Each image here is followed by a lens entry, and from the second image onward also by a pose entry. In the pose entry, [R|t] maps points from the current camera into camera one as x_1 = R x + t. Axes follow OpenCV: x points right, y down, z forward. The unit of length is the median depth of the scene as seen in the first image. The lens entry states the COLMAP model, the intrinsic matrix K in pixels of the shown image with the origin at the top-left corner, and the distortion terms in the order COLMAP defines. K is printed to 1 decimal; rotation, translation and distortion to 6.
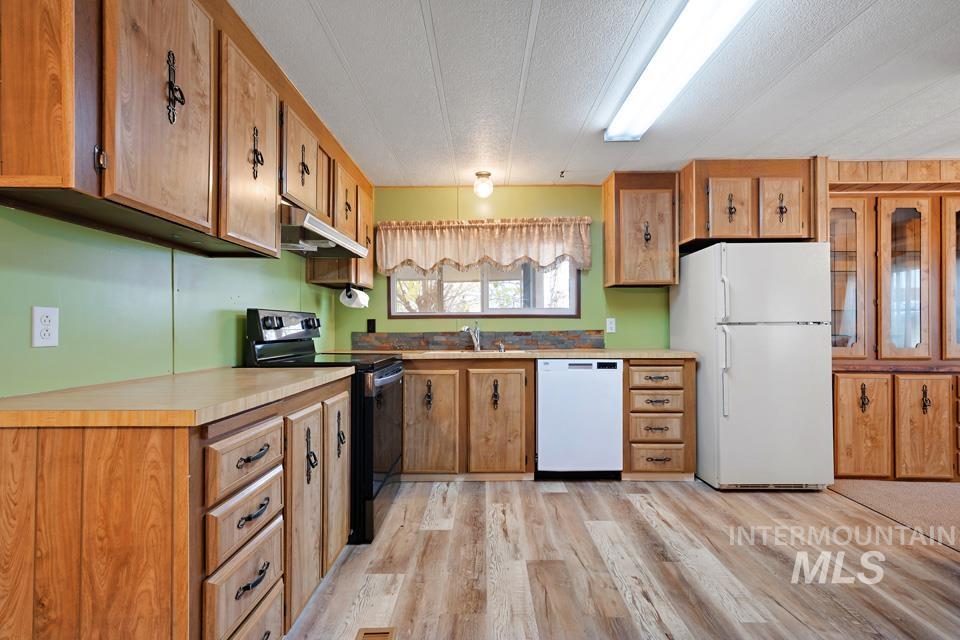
lens RADIAL K [[437.3, 0, 481.2], [0, 437.3, 321.6], [0, 0, 1]] dist [-0.019525, 0.014885]
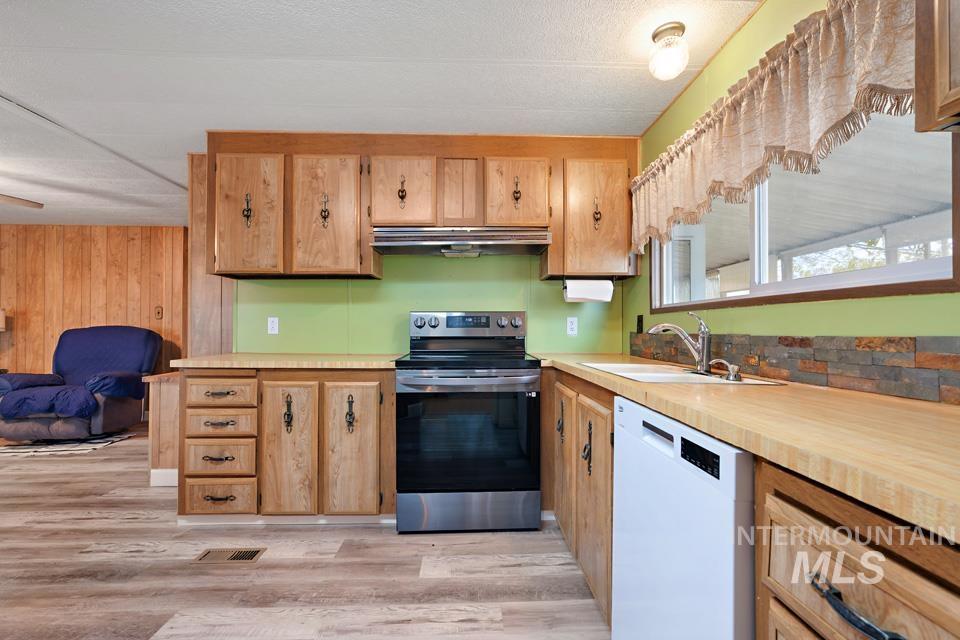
lens RADIAL K [[432.9, 0, 480.9], [0, 432.9, 320.7], [0, 0, 1]] dist [-0.019989, 0.014245]
pose [[0.036570, -0.013882, -0.999235, 0.567518], [0.013042, 0.999825, -0.013413, 0.012570], [0.999246, -0.012542, 0.036744, 0.840849]]
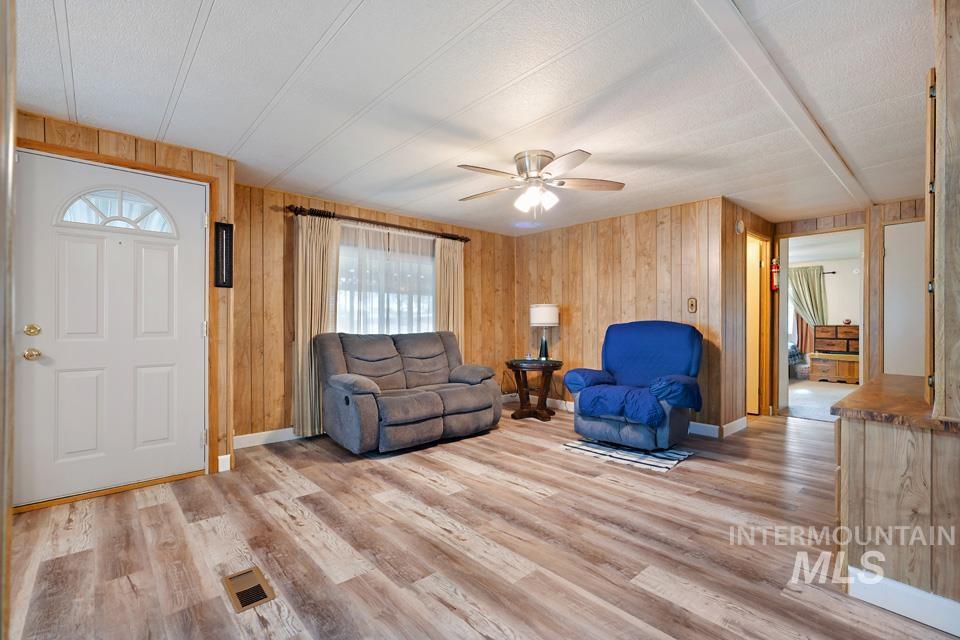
lens RADIAL K [[432.9, 0, 480.9], [0, 432.9, 320.7], [0, 0, 1]] dist [-0.019989, 0.014245]
pose [[-0.742977, -0.000674, -0.669317, 0.309021], [0.010941, 0.999854, -0.013153, 0.004862], [0.669228, -0.017095, -0.742861, 0.236926]]
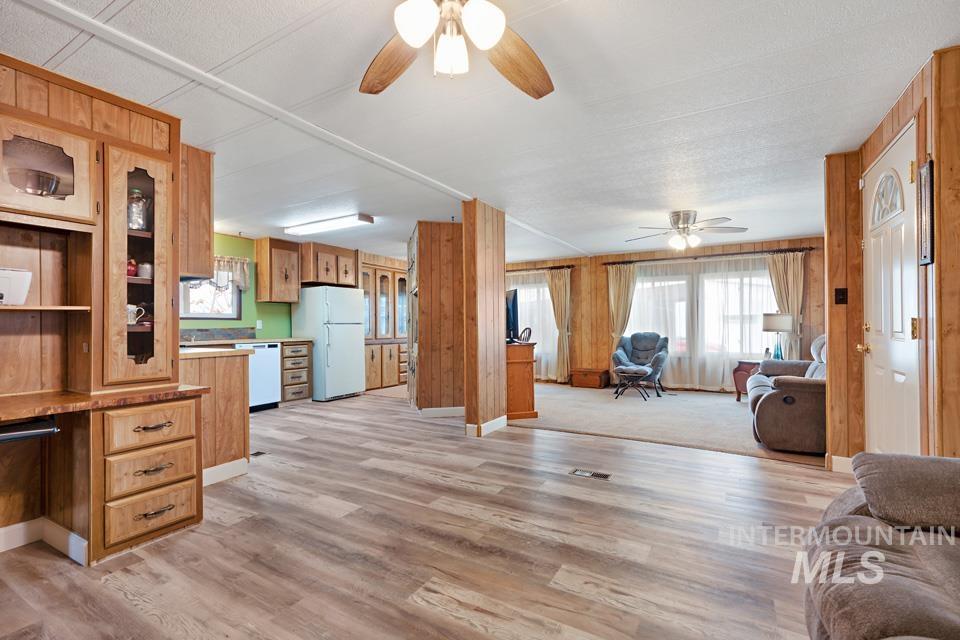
lens RADIAL K [[423.8, 0, 481.8], [0, 423.8, 326.6], [0, 0, 1]] dist [0.000682, 0.000112]
pose [[0.502651, -0.003918, 0.864481, -0.821278], [-0.005871, 0.999951, 0.007946, -0.001686], [-0.864470, -0.009070, 0.502603, -0.674221]]
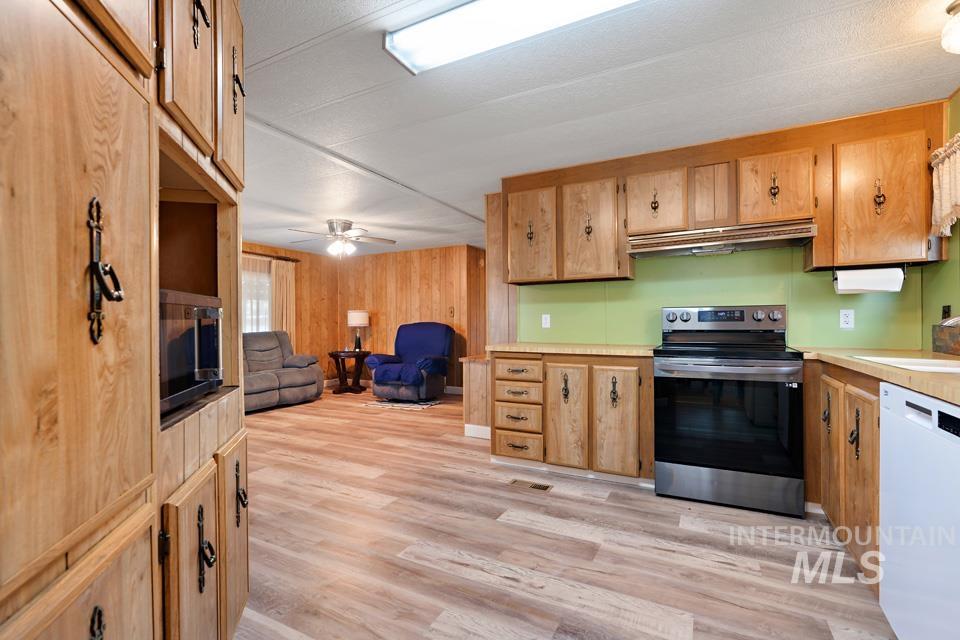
lens RADIAL K [[437.3, 0, 481.2], [0, 437.3, 321.6], [0, 0, 1]] dist [-0.019525, 0.014885]
pose [[-0.463152, 0.000781, -0.886278, 0.770086], [0.018306, 0.999795, -0.008685, 0.013561], [0.886090, -0.020246, -0.463072, 0.822966]]
